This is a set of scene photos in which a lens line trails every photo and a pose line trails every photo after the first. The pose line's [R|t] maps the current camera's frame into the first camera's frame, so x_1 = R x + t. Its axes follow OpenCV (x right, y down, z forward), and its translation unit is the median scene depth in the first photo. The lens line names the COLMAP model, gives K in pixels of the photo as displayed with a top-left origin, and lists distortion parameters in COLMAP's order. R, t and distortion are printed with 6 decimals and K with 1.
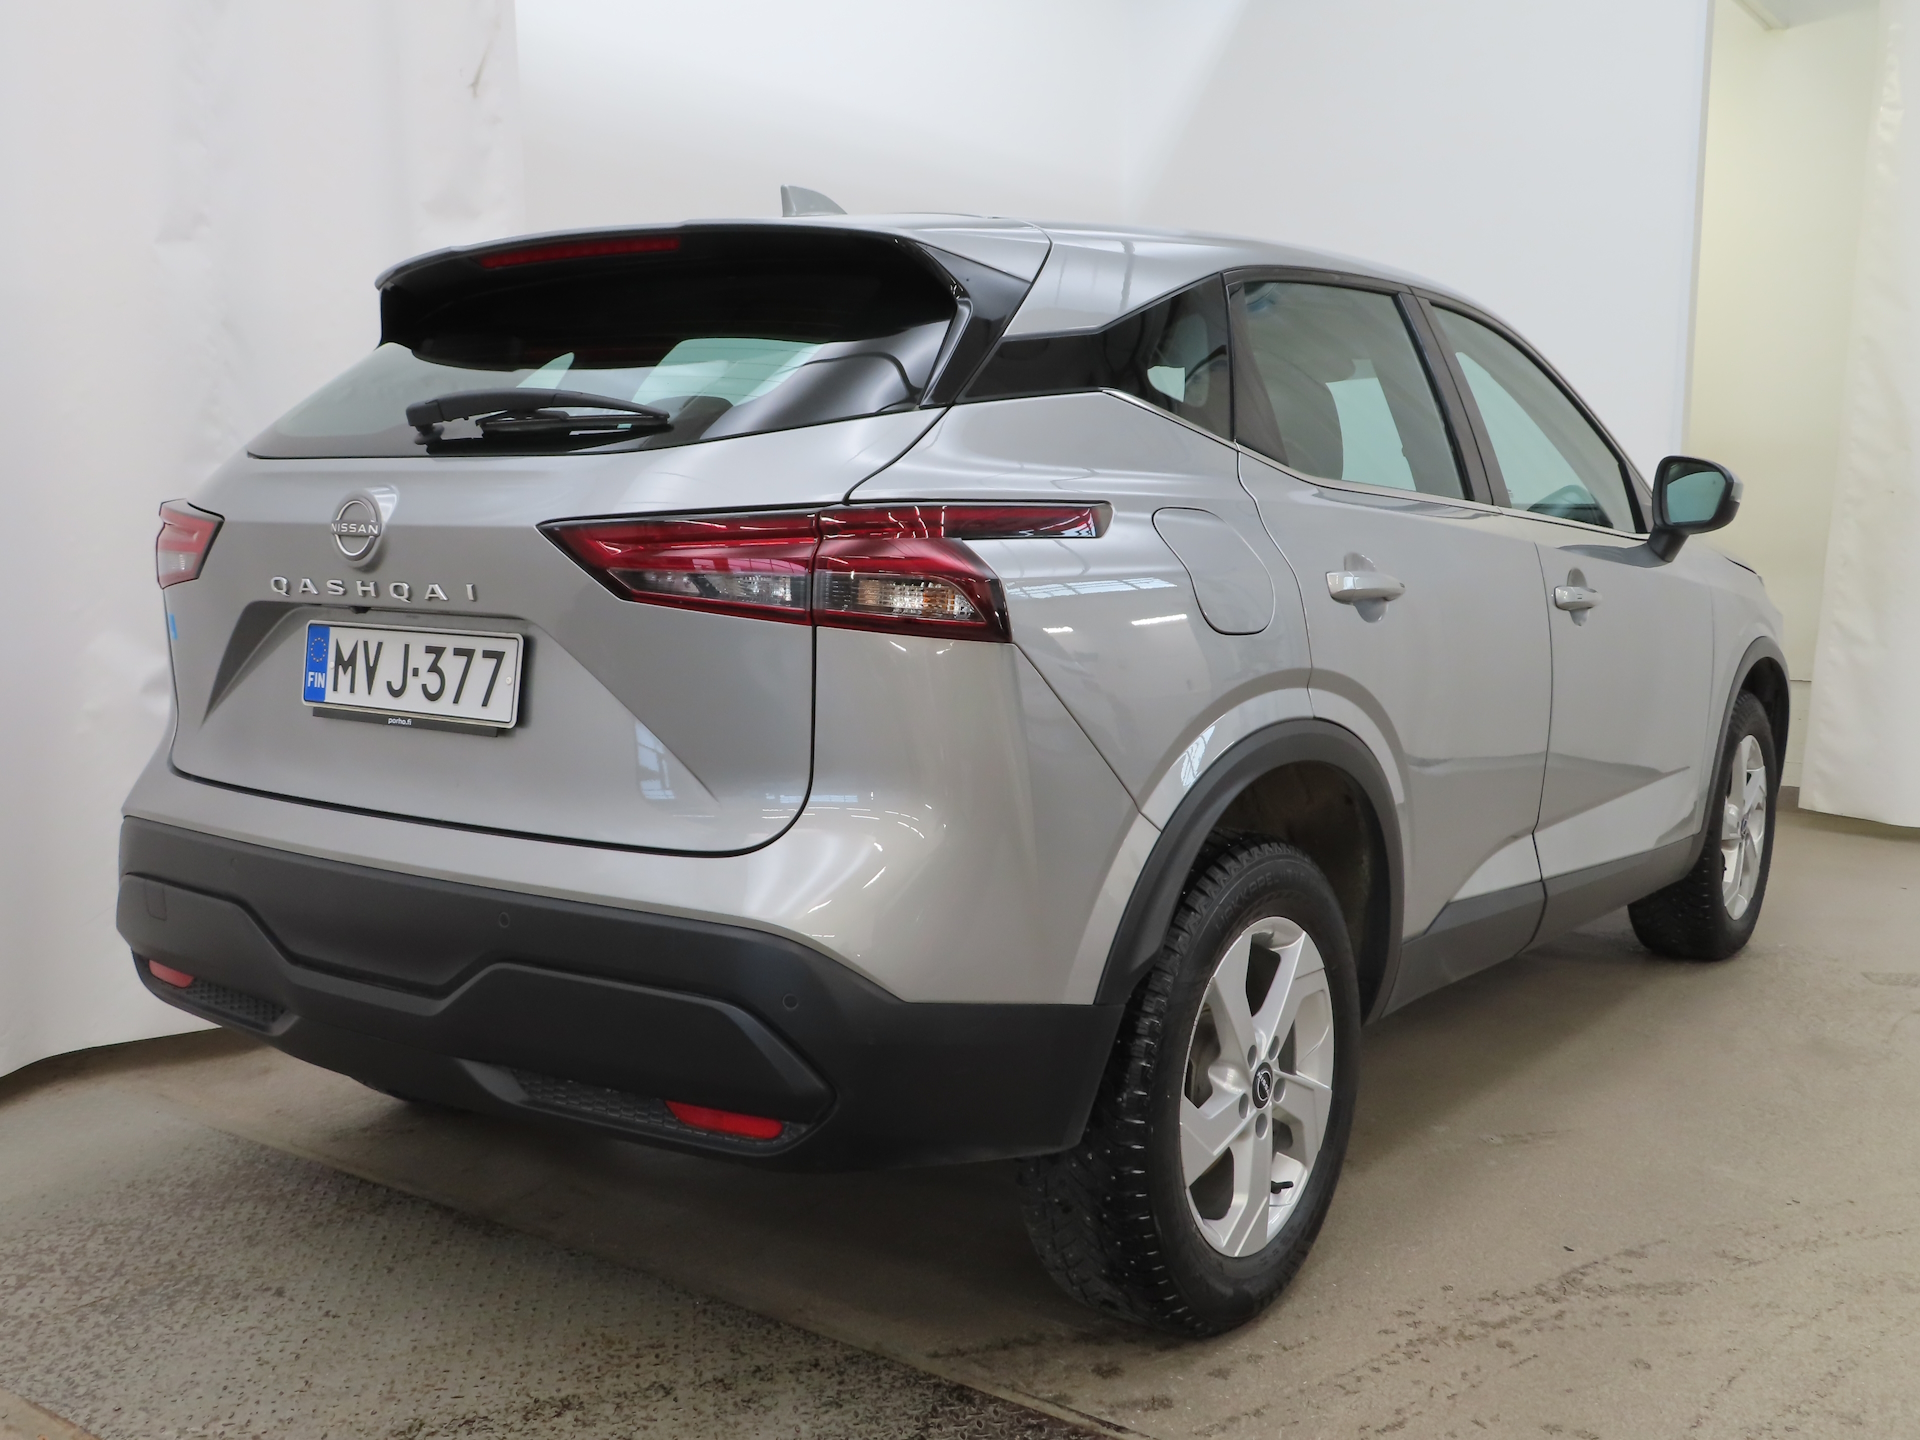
lens RADIAL K [[1981.5, 0, 960.0], [0, 1981.5, 720.0], [0, 0, 1]] dist [0.014238, -0.010998]
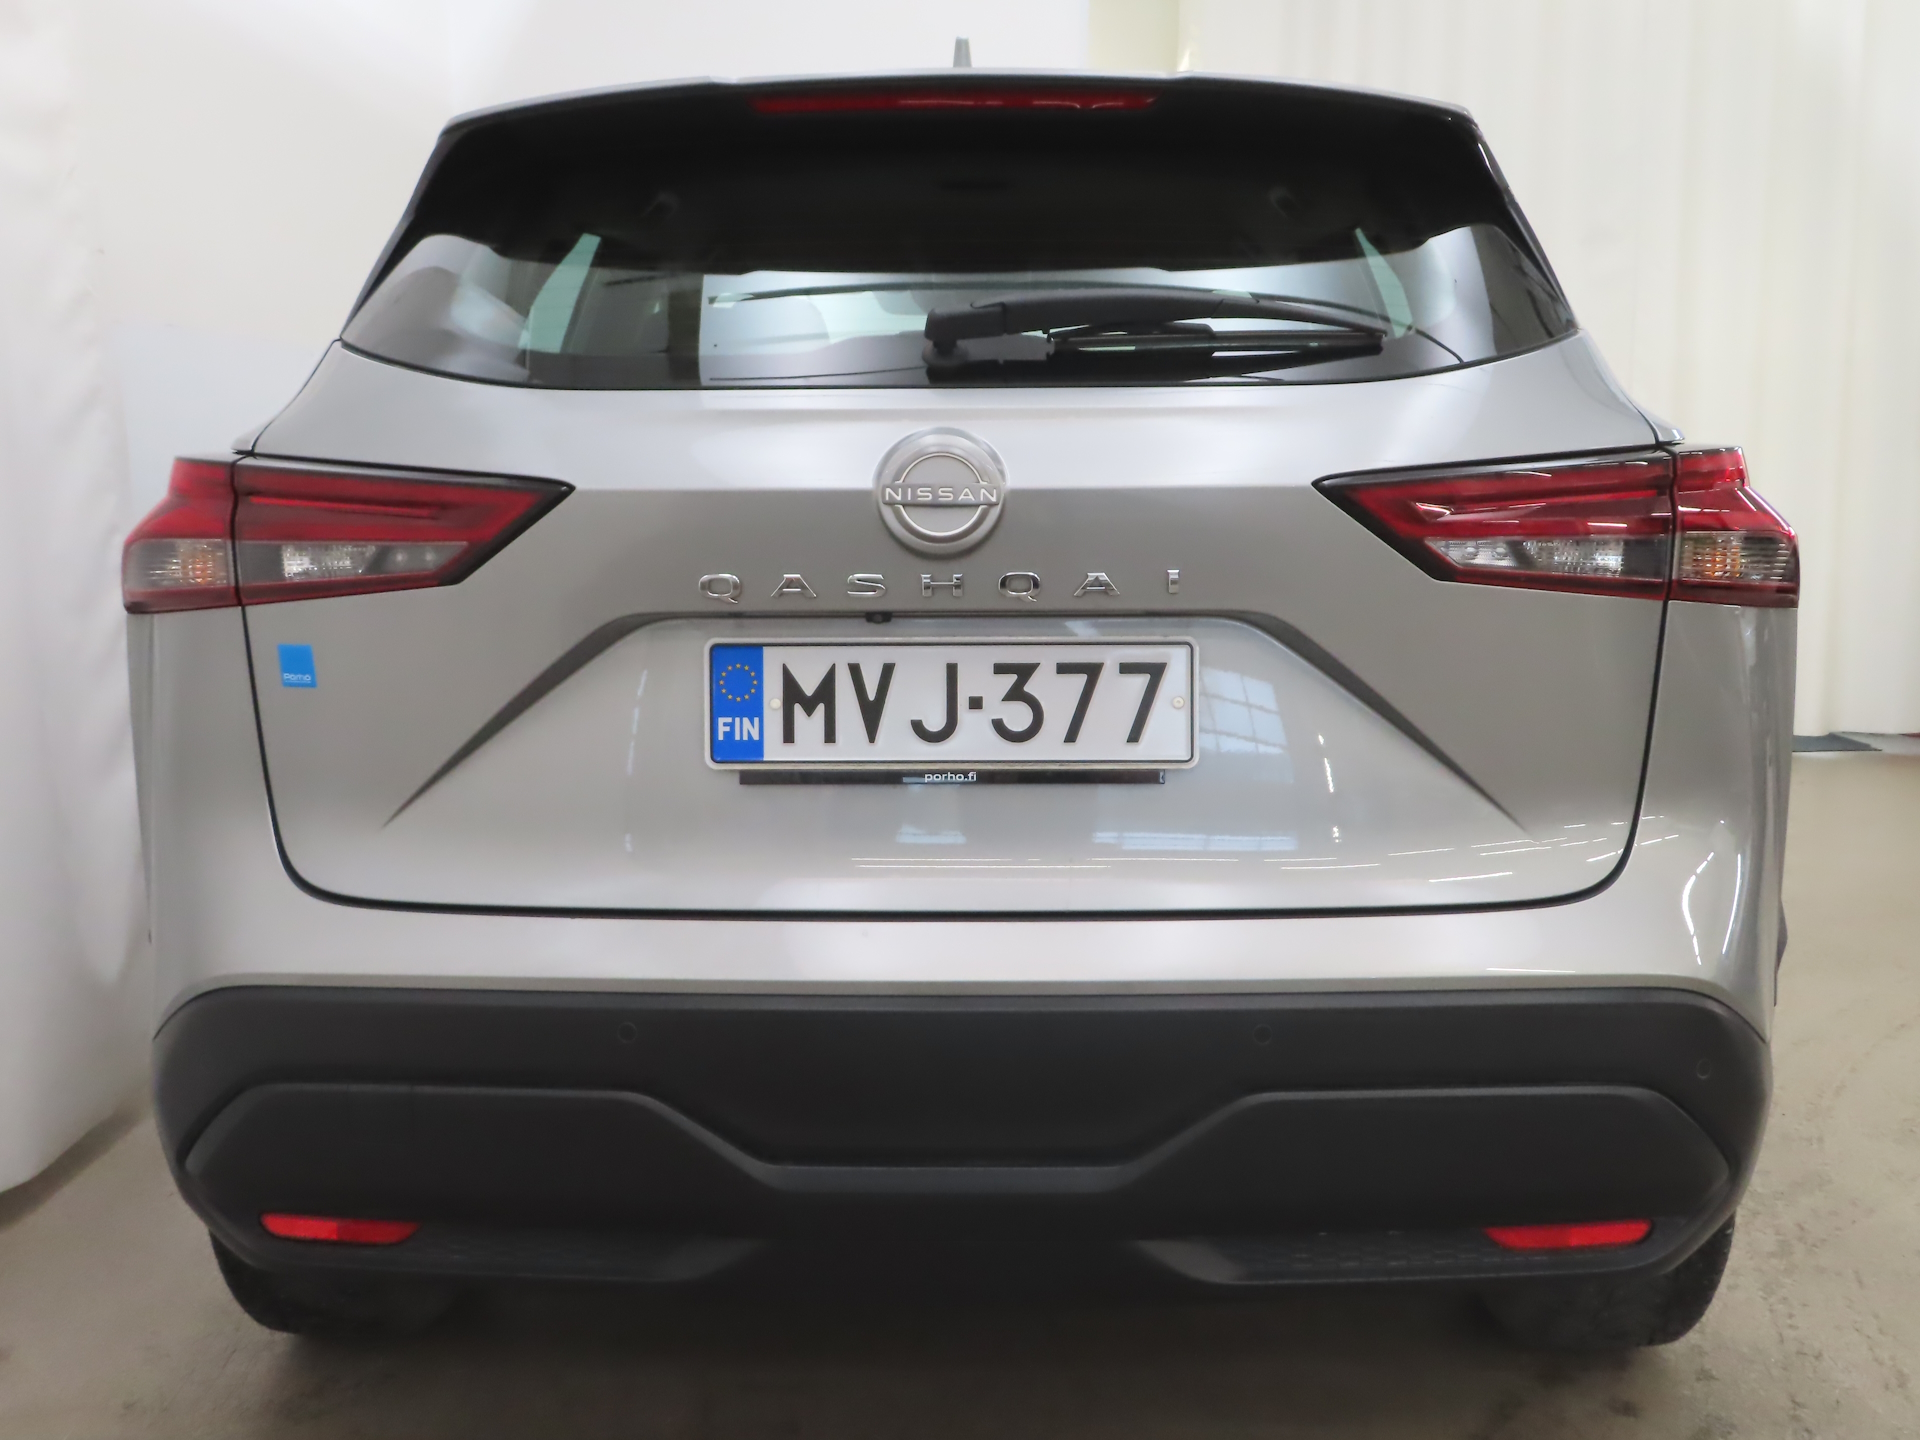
lens RADIAL K [[1981.5, 0, 960.0], [0, 1981.5, 720.0], [0, 0, 1]] dist [0.014238, -0.010998]
pose [[0.813790, -0.092599, 0.573735, -0.674659], [0.074500, 0.995701, 0.055032, -0.056585], [-0.576364, -0.002041, 0.817190, 0.446458]]
